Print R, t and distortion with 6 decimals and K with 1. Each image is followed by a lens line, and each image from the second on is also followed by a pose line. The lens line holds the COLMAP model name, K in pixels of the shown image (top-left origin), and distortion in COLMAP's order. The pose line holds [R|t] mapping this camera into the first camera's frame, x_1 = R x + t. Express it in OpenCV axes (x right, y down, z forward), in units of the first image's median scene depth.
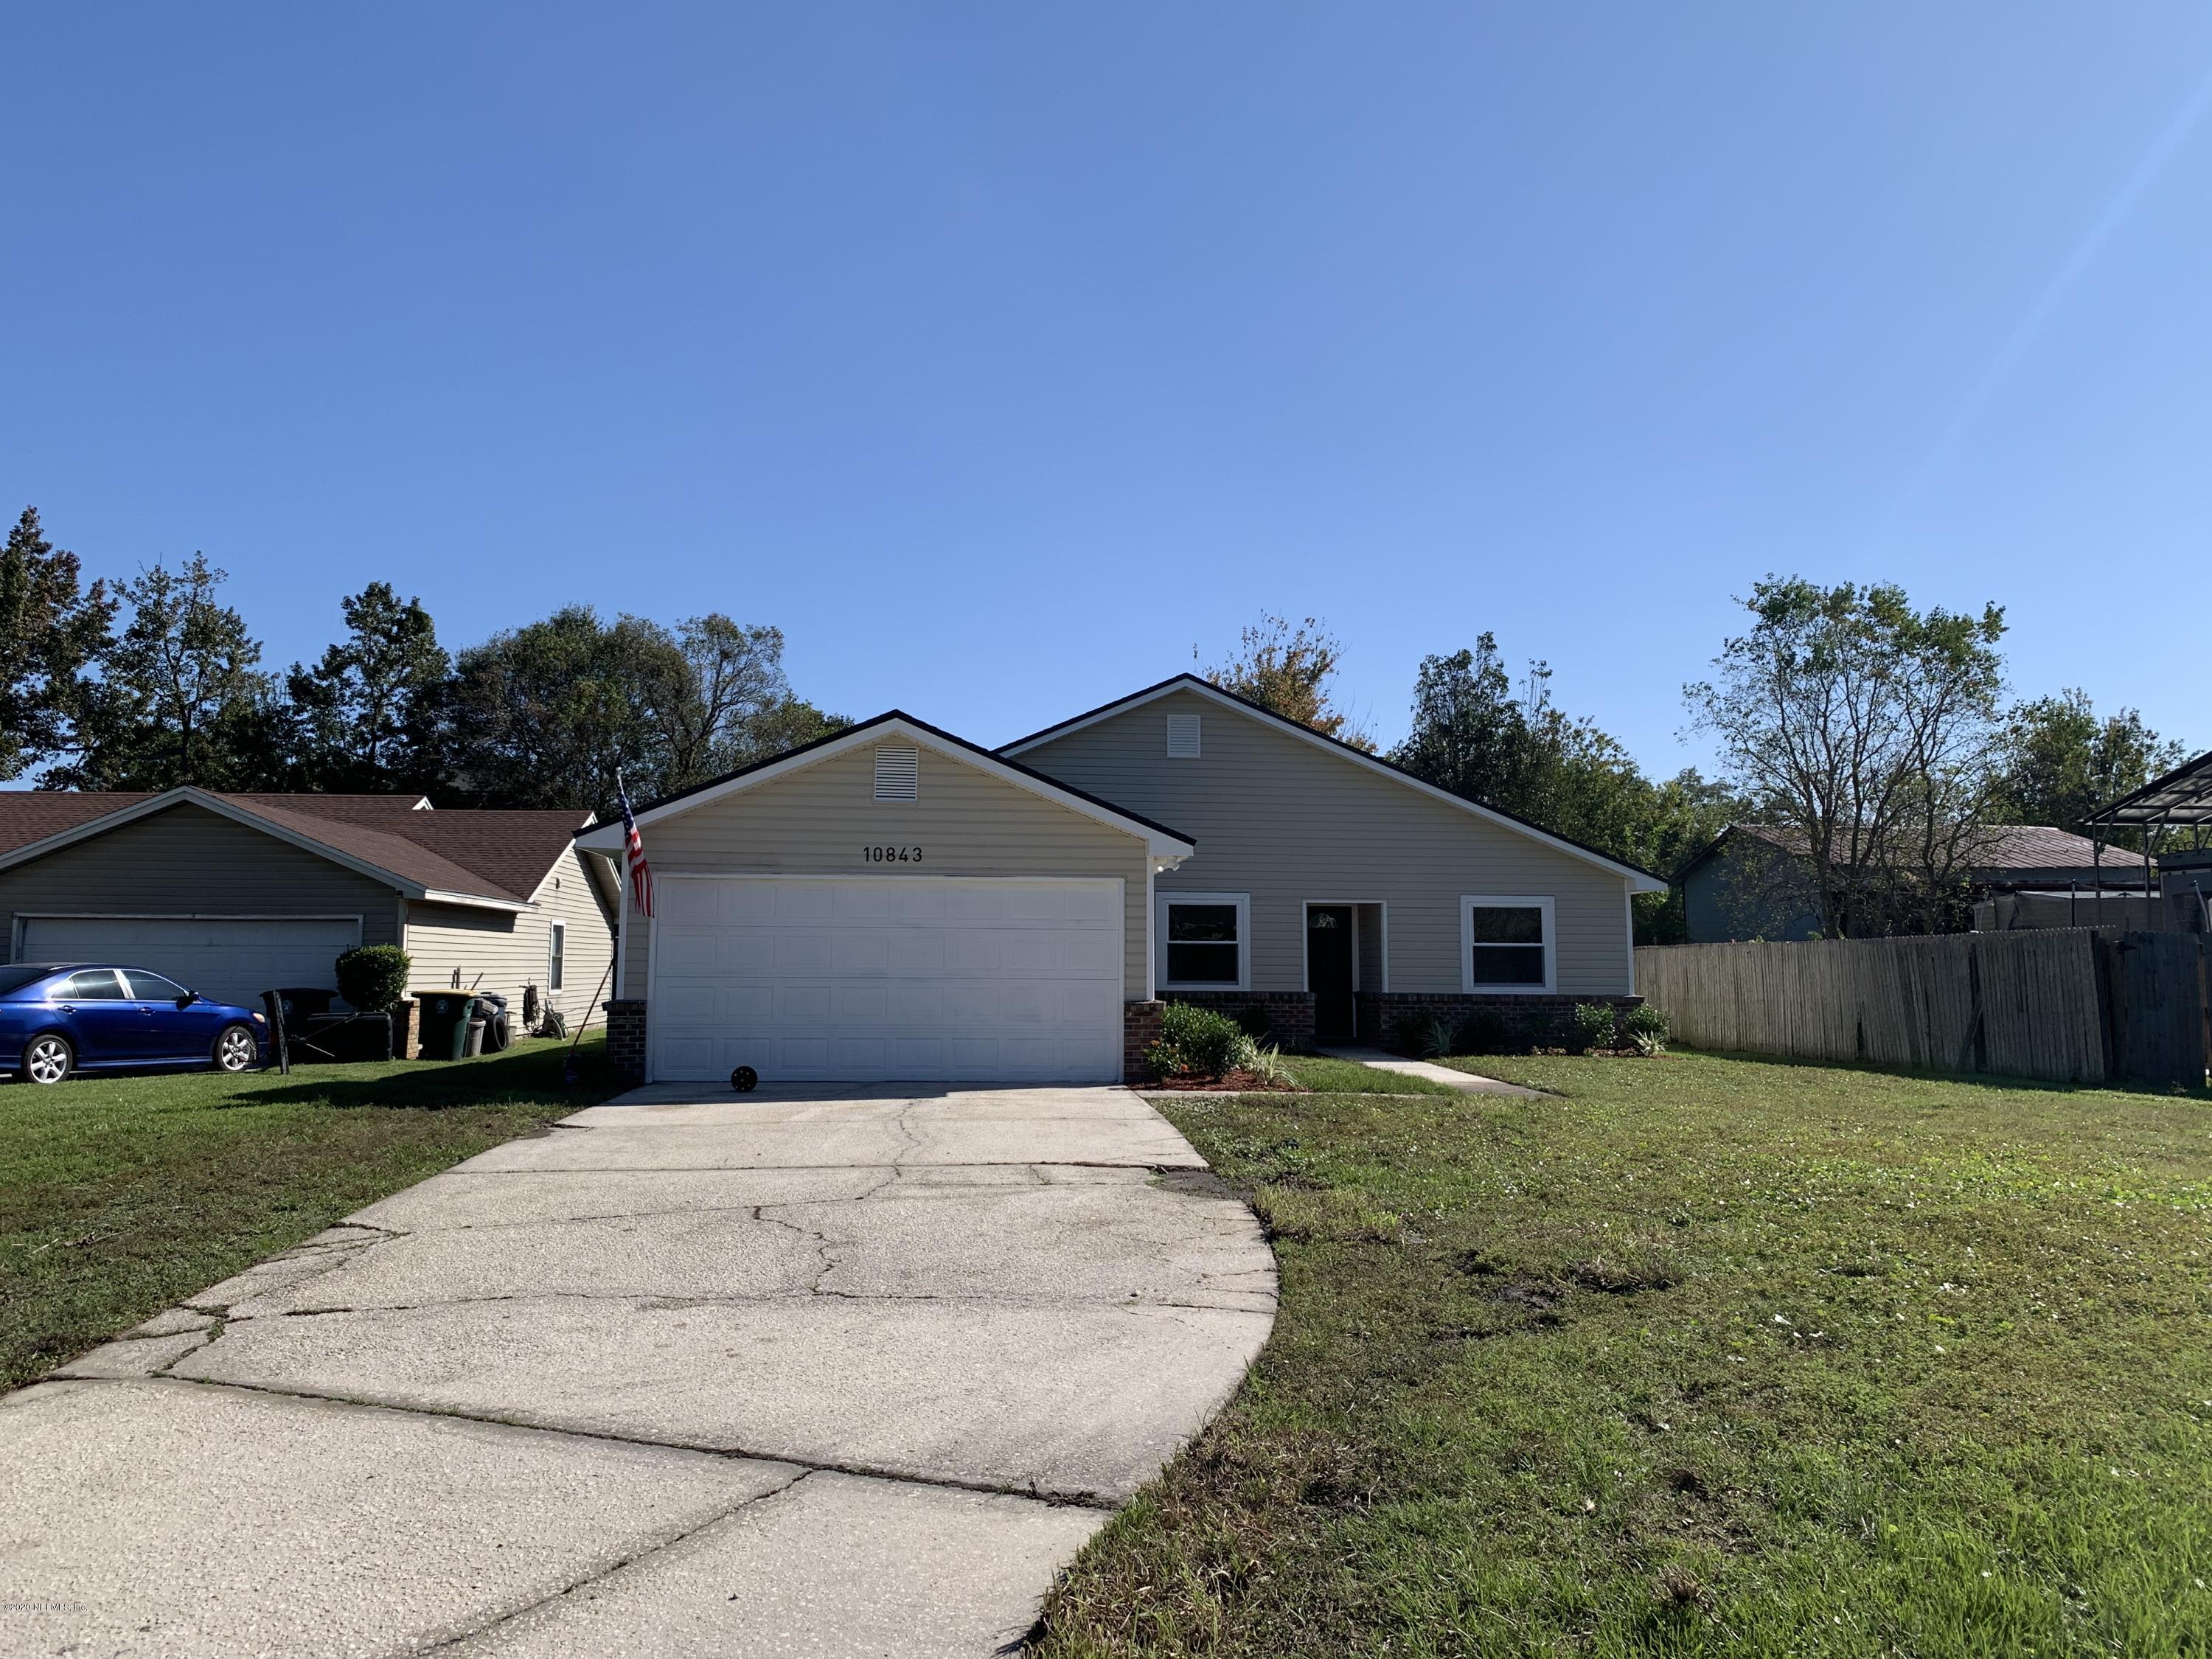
lens RADIAL K [[1671.1, 0, 1086.3], [0, 1671.1, 821.3], [0, 0, 1]] dist [0.058500, -0.071380]
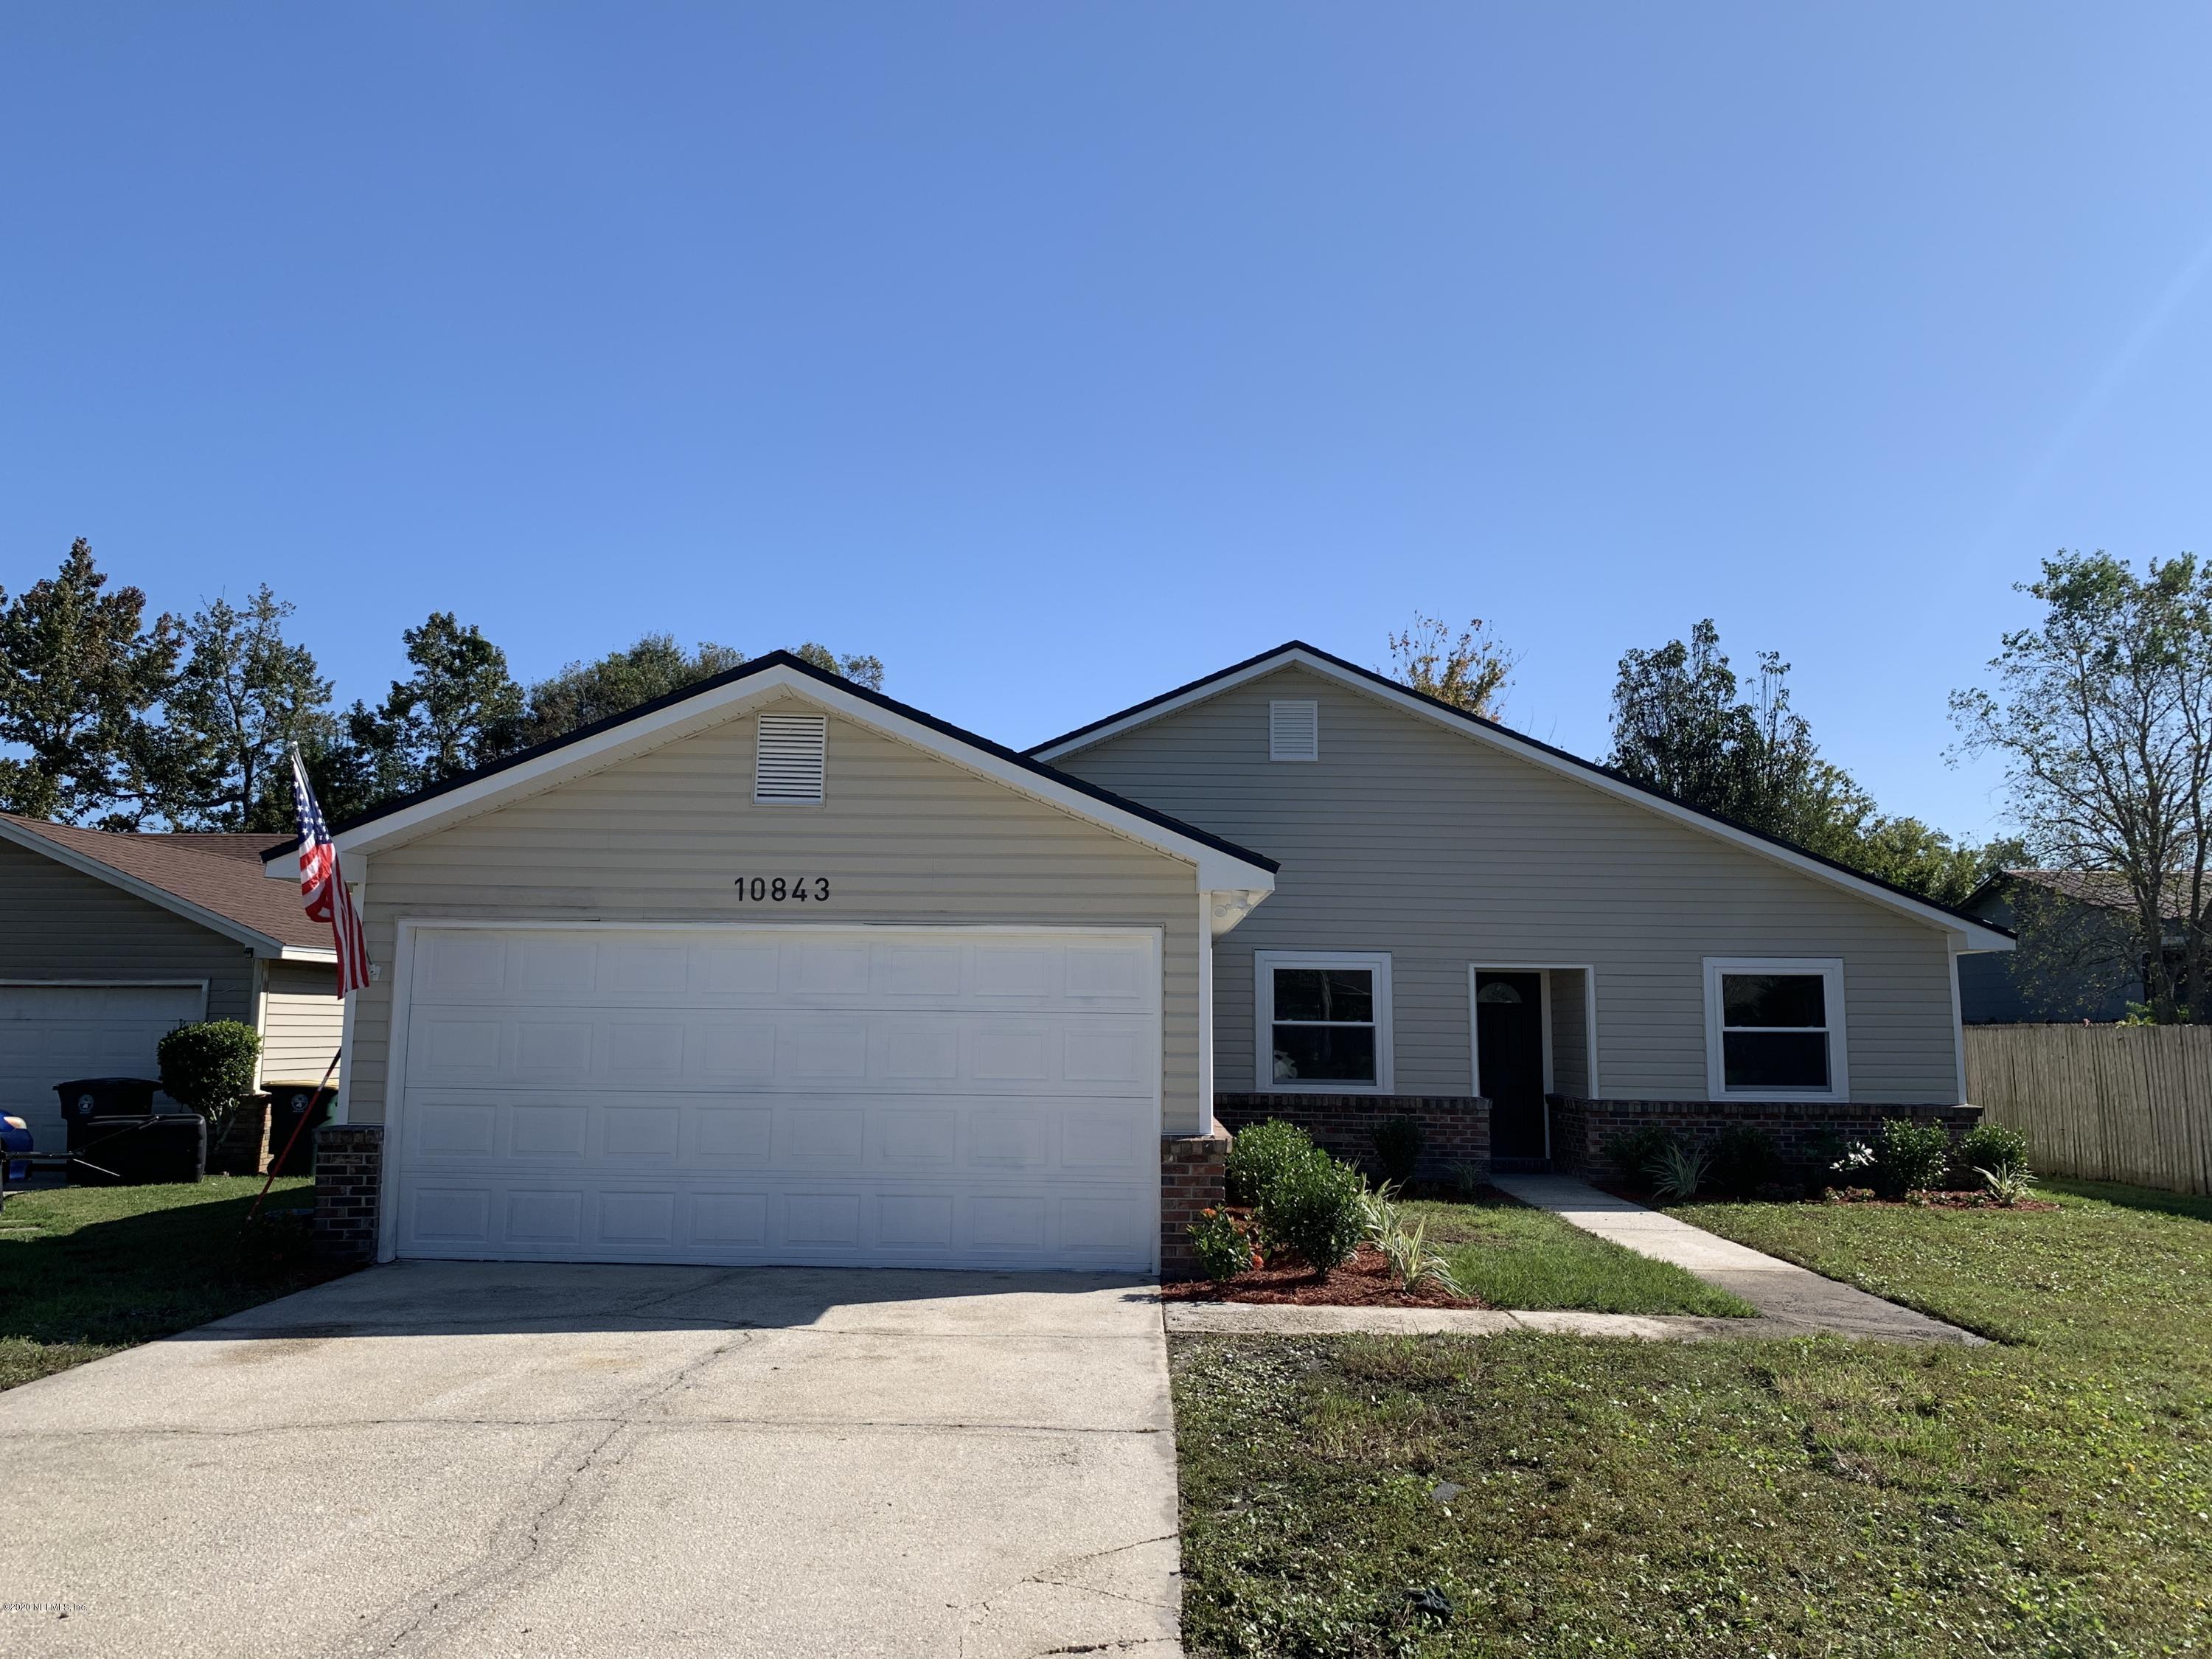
lens RADIAL K [[1671.1, 0, 1091.9], [0, 1671.1, 793.9], [0, 0, 1]] dist [0.058500, -0.071380]
pose [[0.995522, -0.007460, -0.094237, 0.039028], [0.002636, 0.998685, -0.051204, 0.011770], [0.094495, 0.050726, 0.994232, 0.283074]]
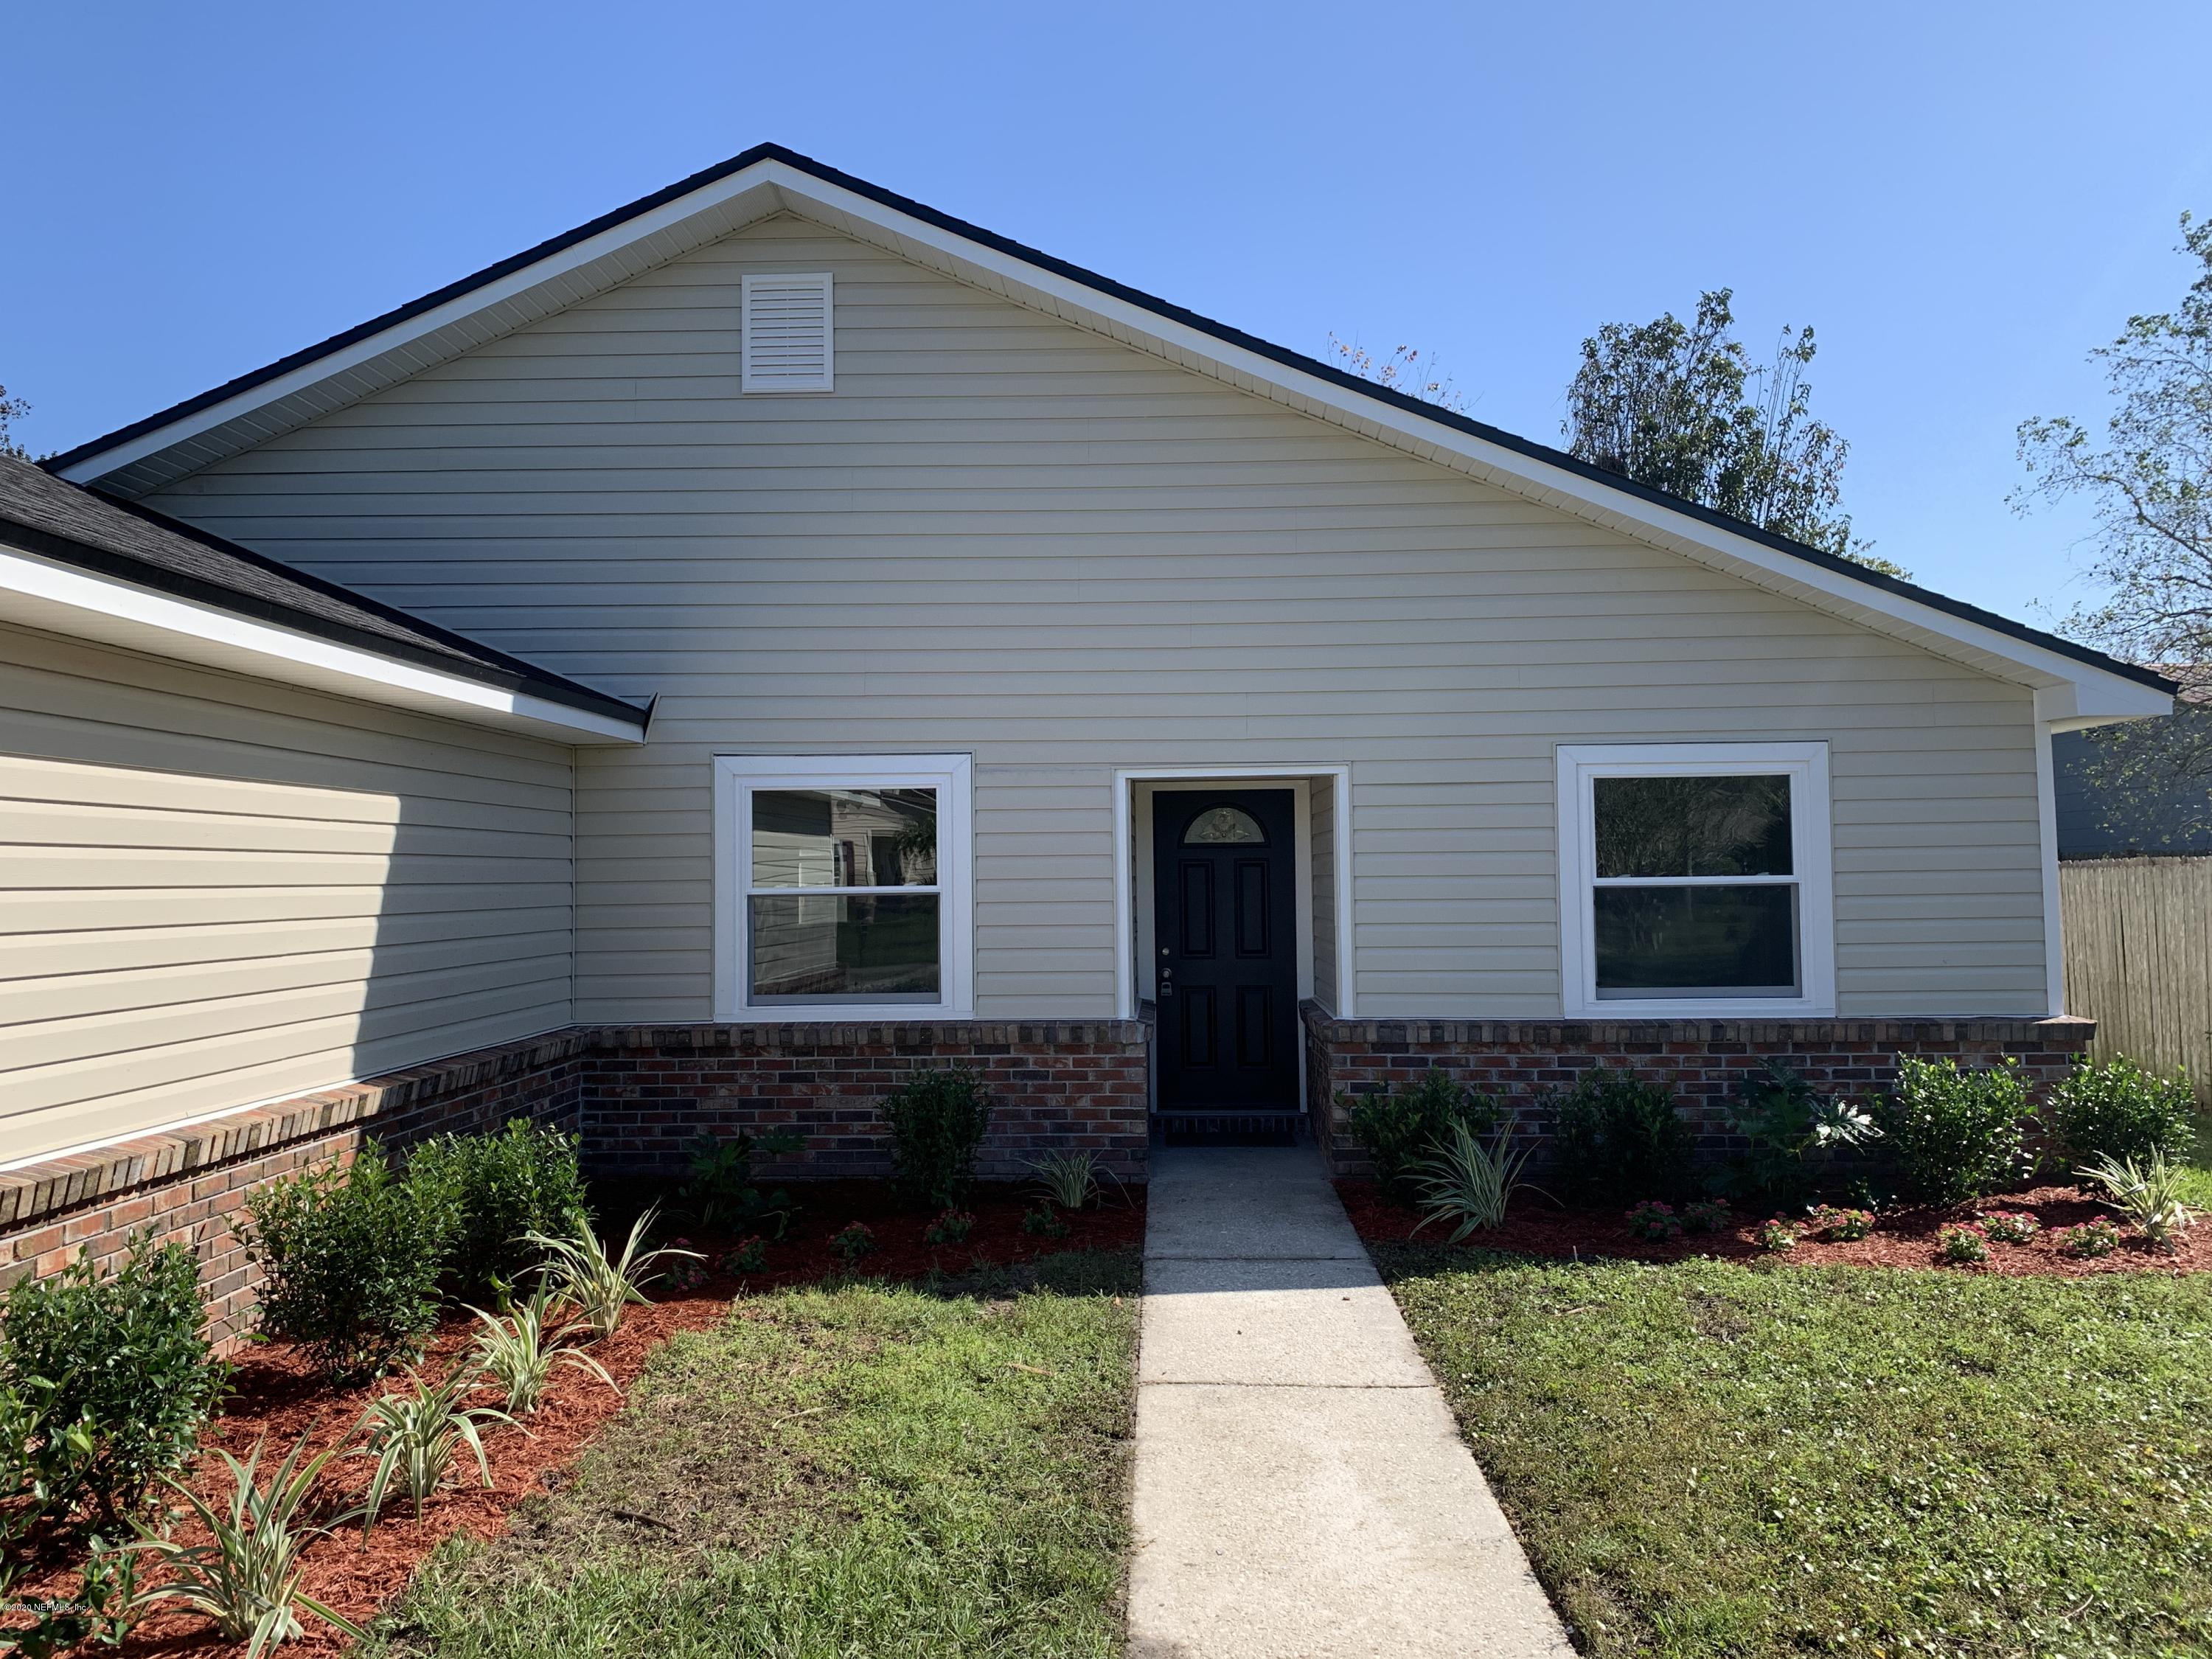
lens RADIAL K [[1671.1, 0, 1095.5], [0, 1671.1, 819.6], [0, 0, 1]] dist [0.058500, -0.071380]
pose [[0.993048, -0.019766, -0.116035, 0.165938], [0.025732, 0.998411, 0.050140, 0.039040], [0.114859, -0.052777, 0.991979, 0.628007]]
